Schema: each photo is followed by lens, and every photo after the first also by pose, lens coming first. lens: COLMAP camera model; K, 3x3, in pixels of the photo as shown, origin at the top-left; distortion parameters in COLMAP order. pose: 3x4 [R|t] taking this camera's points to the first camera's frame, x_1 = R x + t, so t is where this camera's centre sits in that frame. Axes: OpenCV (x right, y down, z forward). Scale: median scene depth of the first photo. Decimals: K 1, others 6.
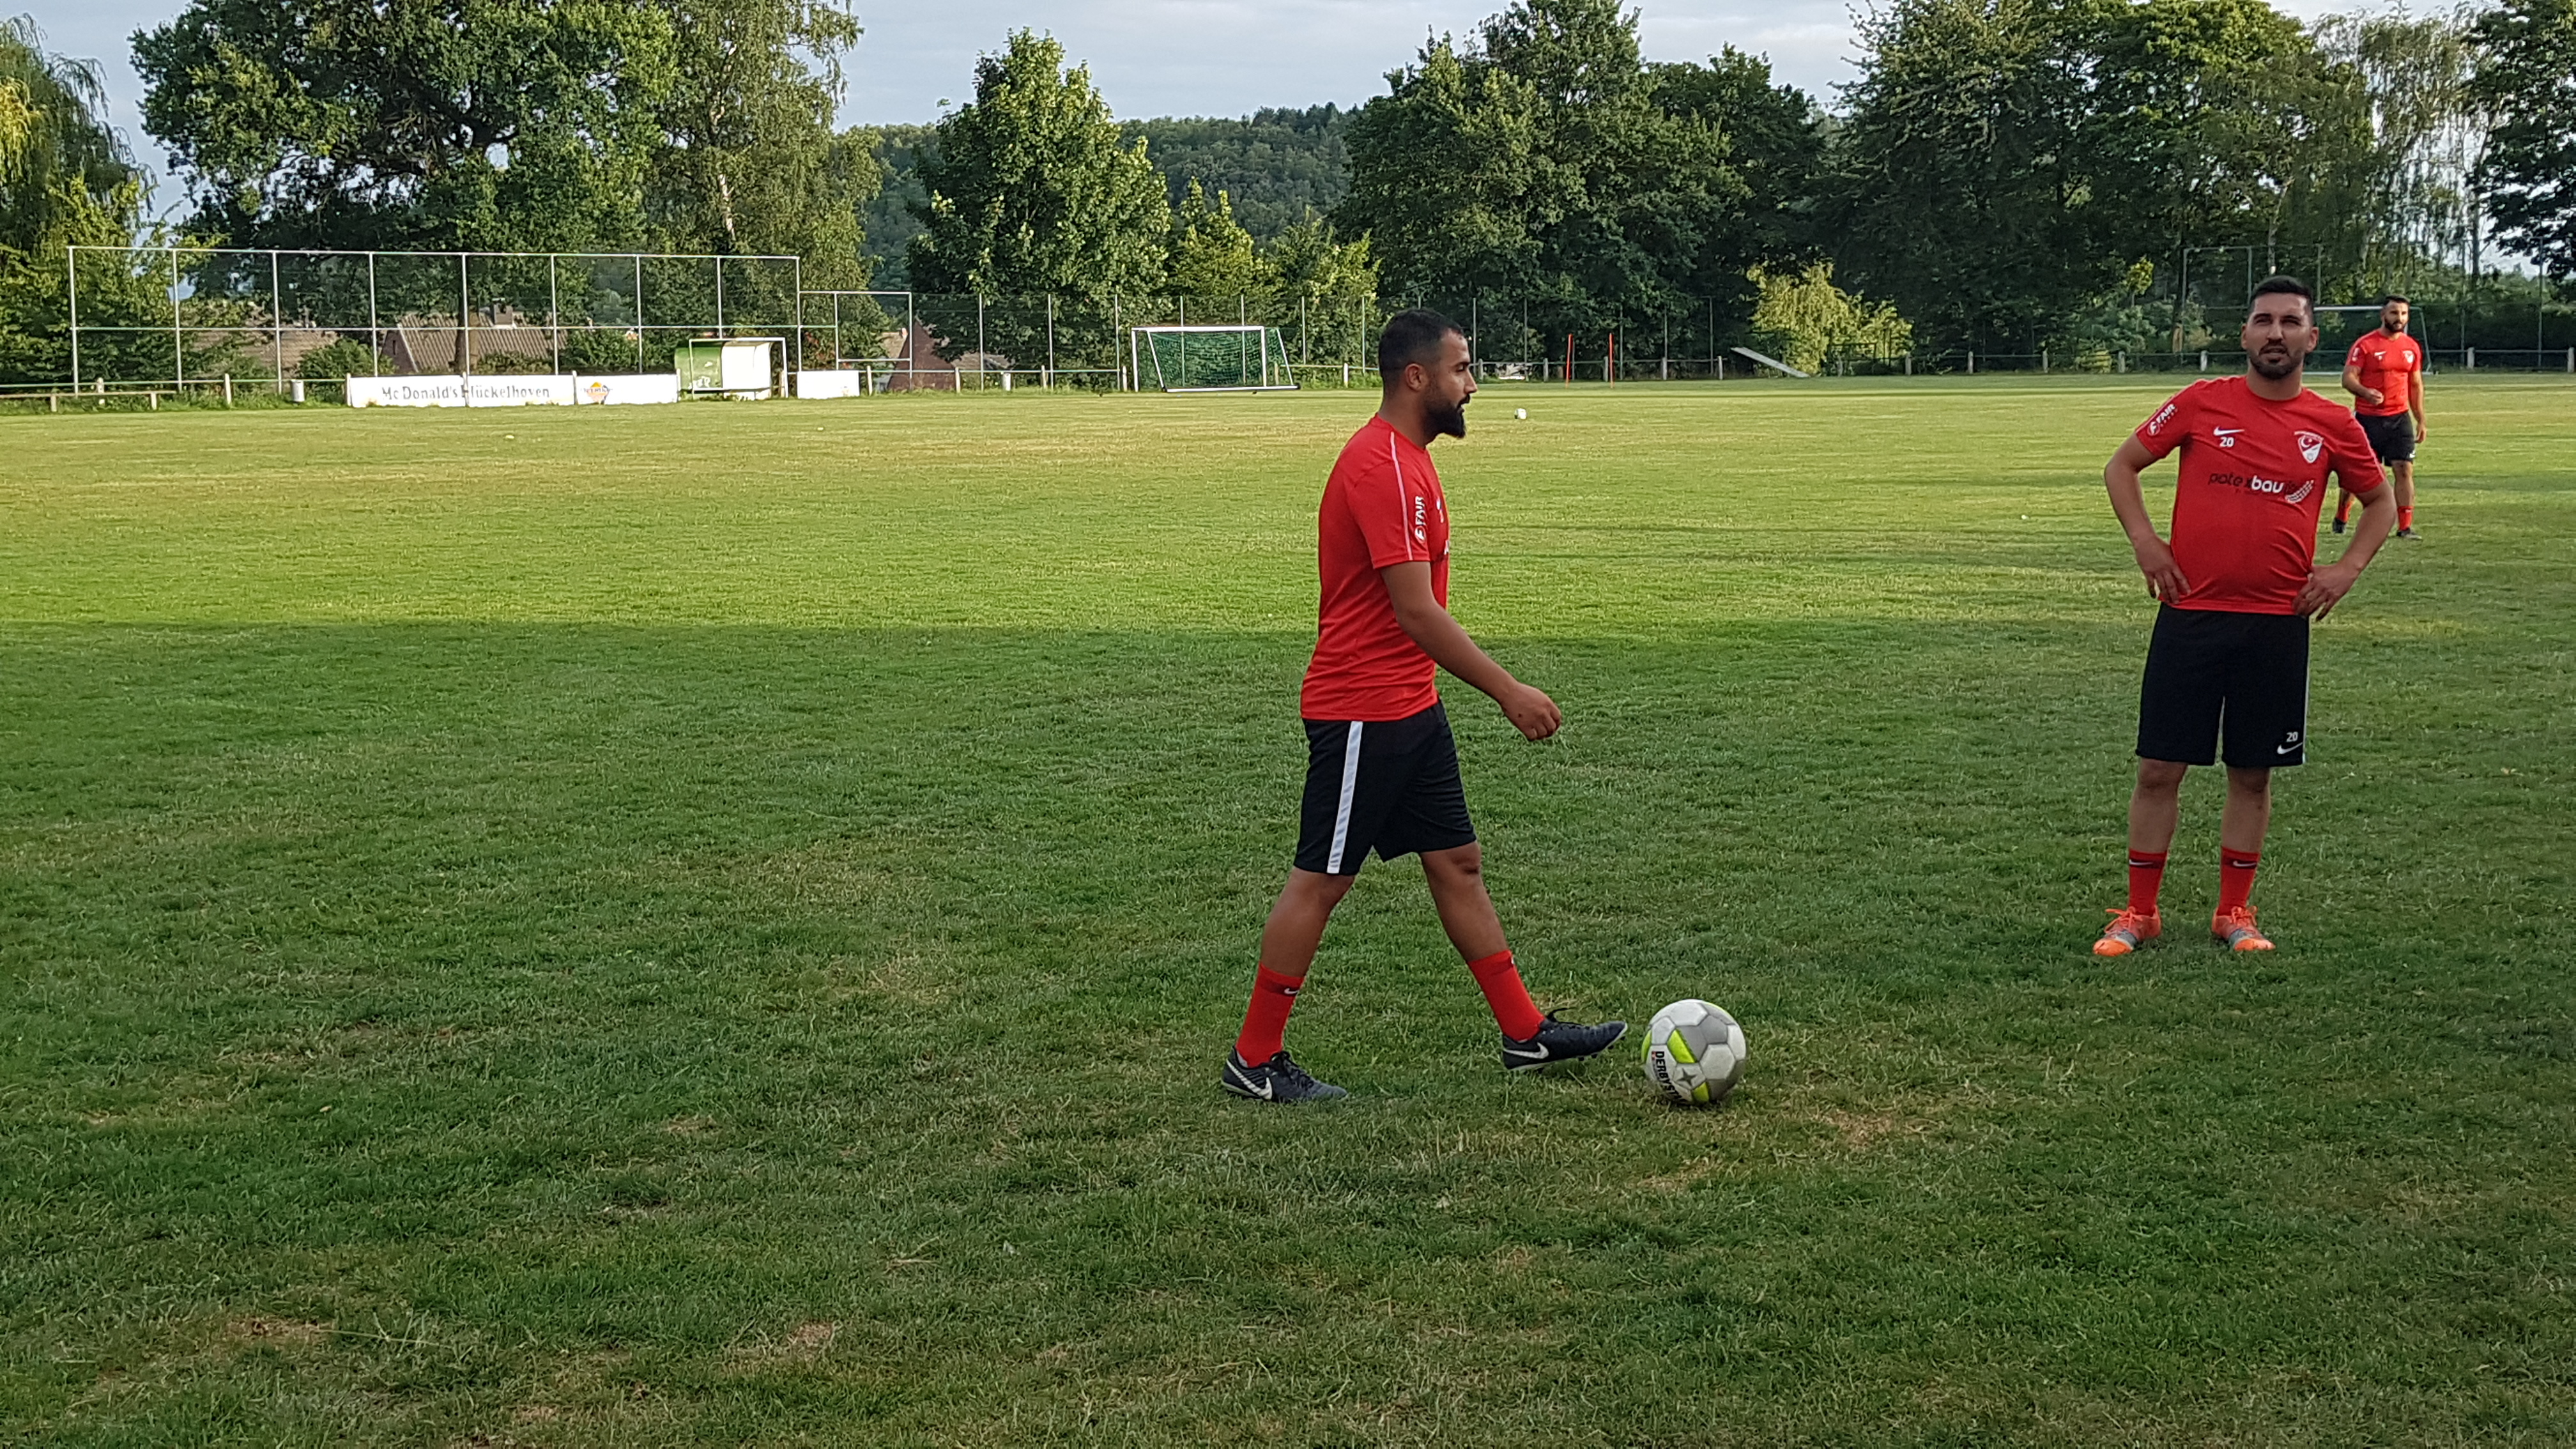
lens RADIAL K [[3099.1, 0, 1293.9], [0, 3099.1, 759.9], [0, 0, 1]] dist [0.072519, -0.306724]
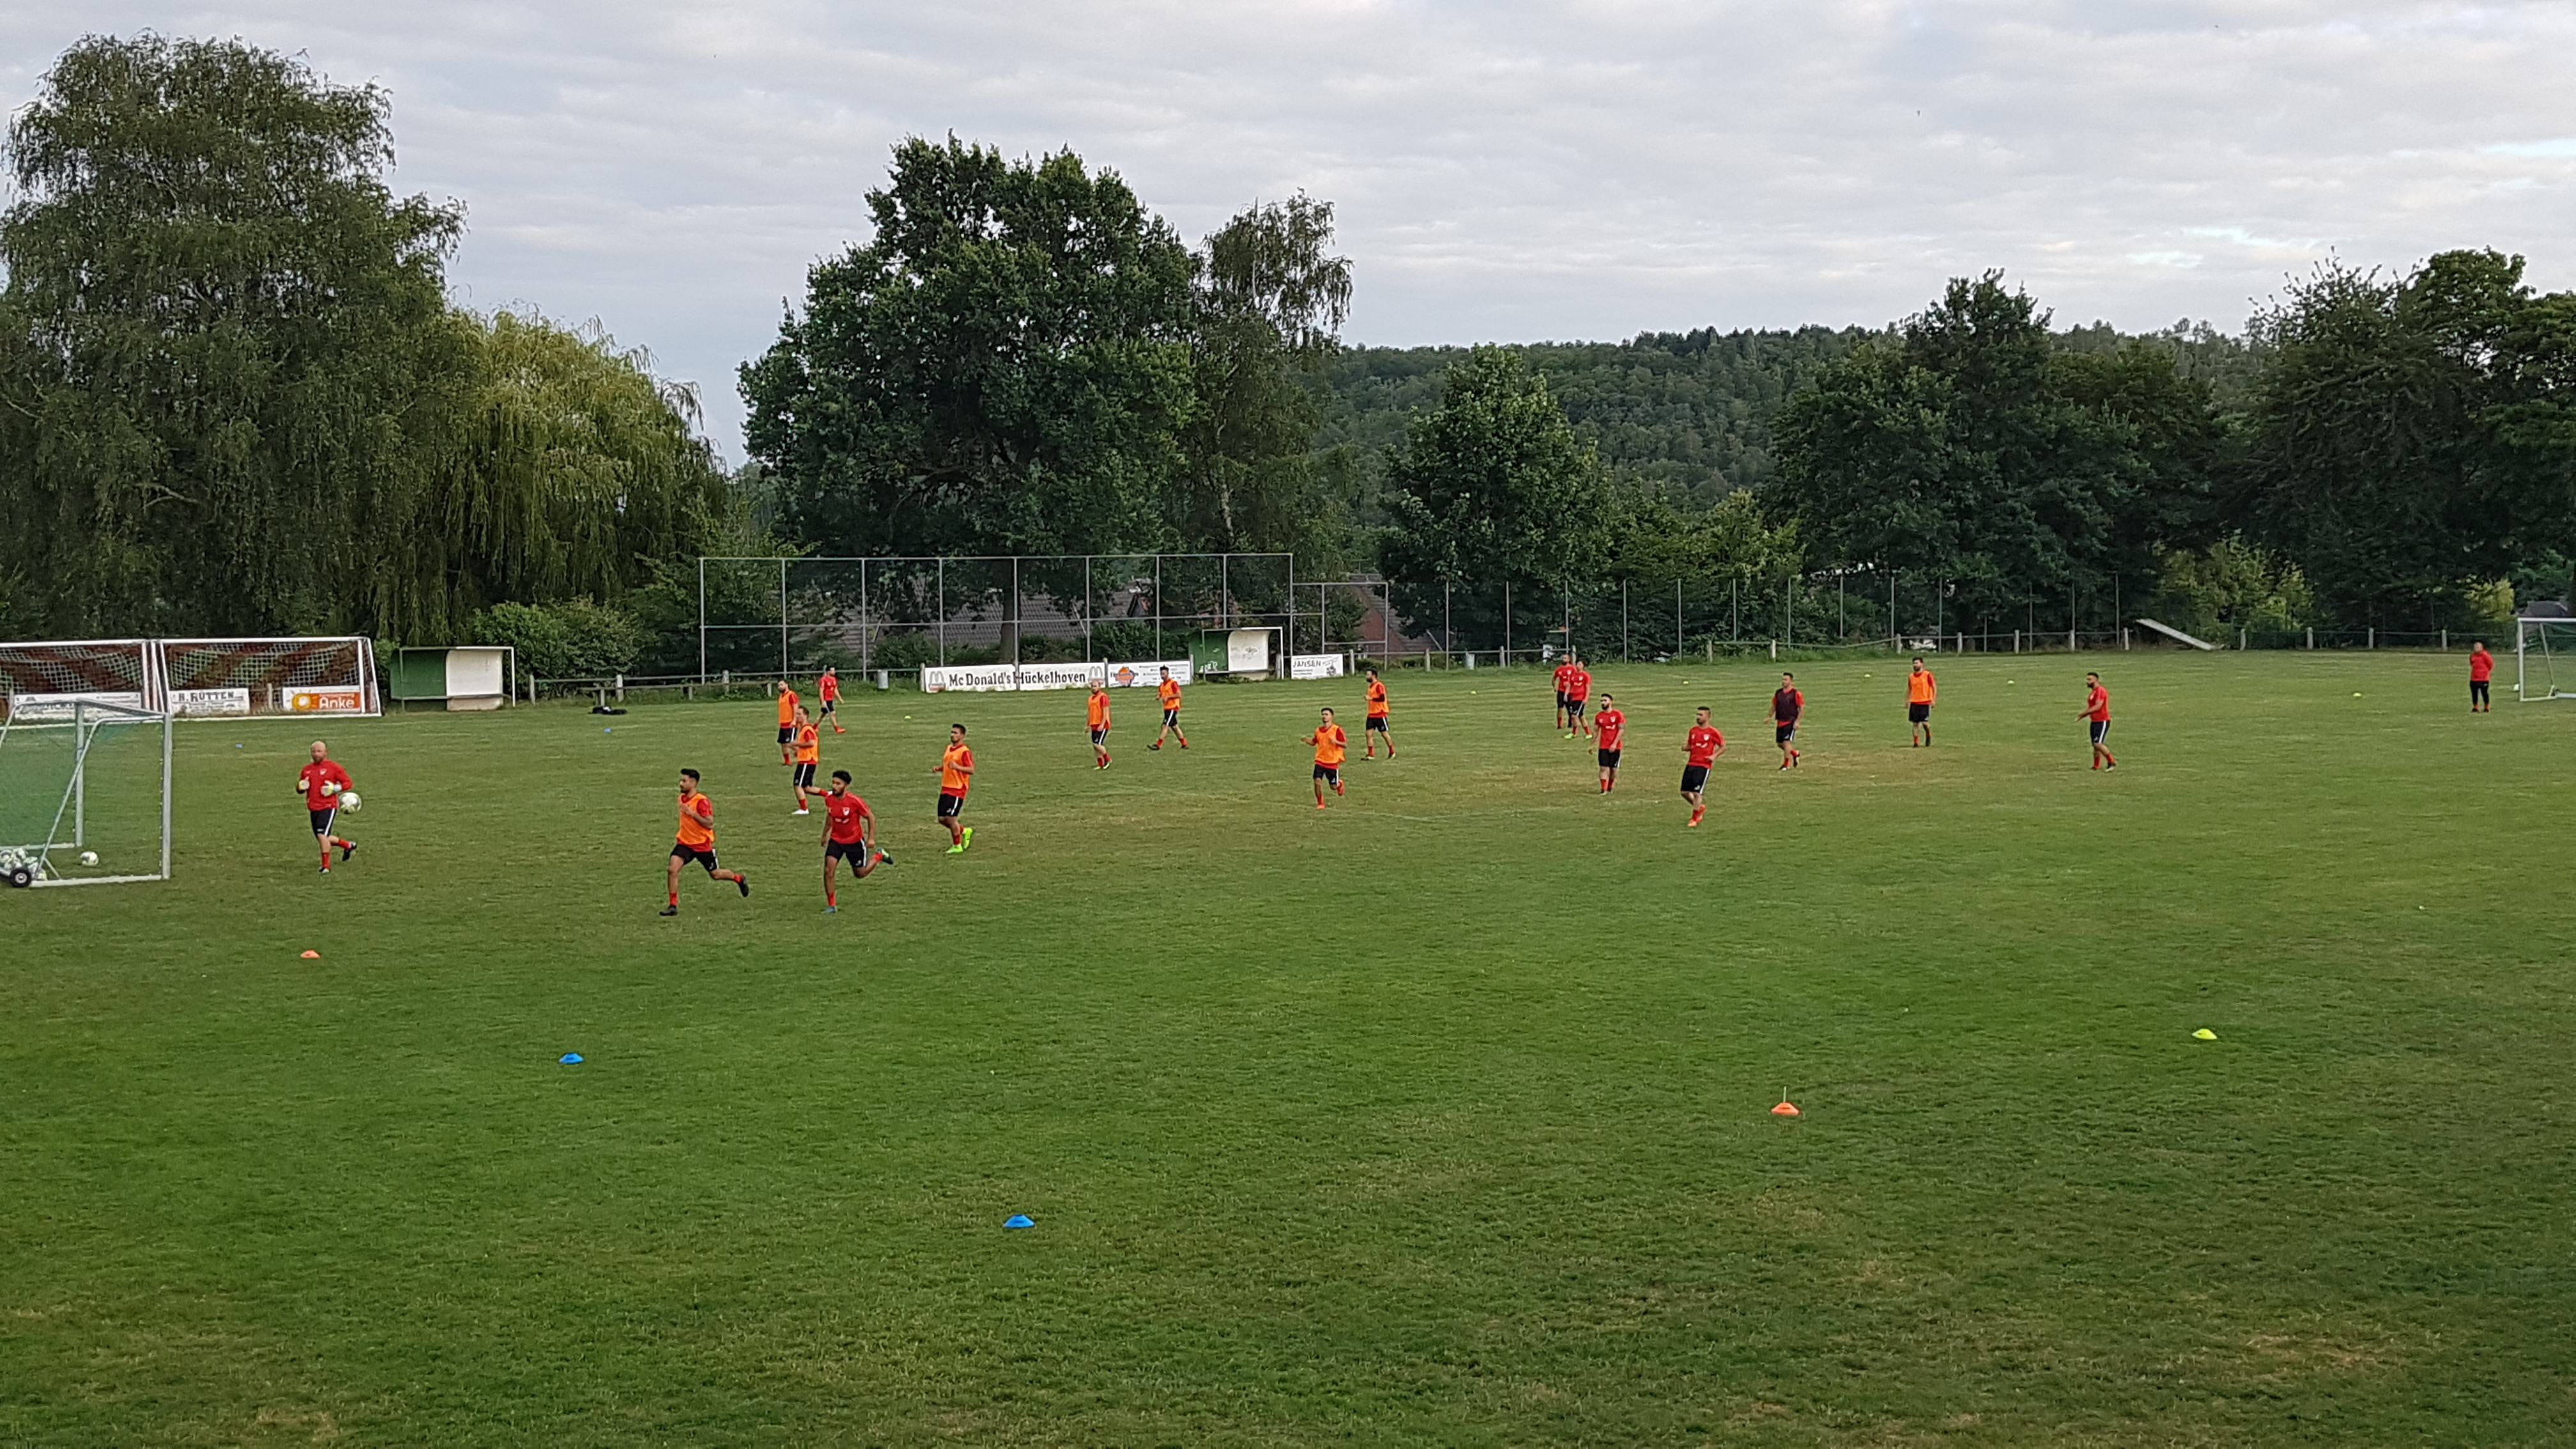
lens RADIAL K [[3099.1, 0, 1293.9], [0, 3099.1, 759.9], [0, 0, 1]] dist [0.072519, -0.306724]
pose [[0.992839, 0.012851, -0.118765, -0.022643], [-0.020962, 0.997513, -0.067301, -0.010700], [0.117605, 0.069308, 0.990639, -0.098795]]
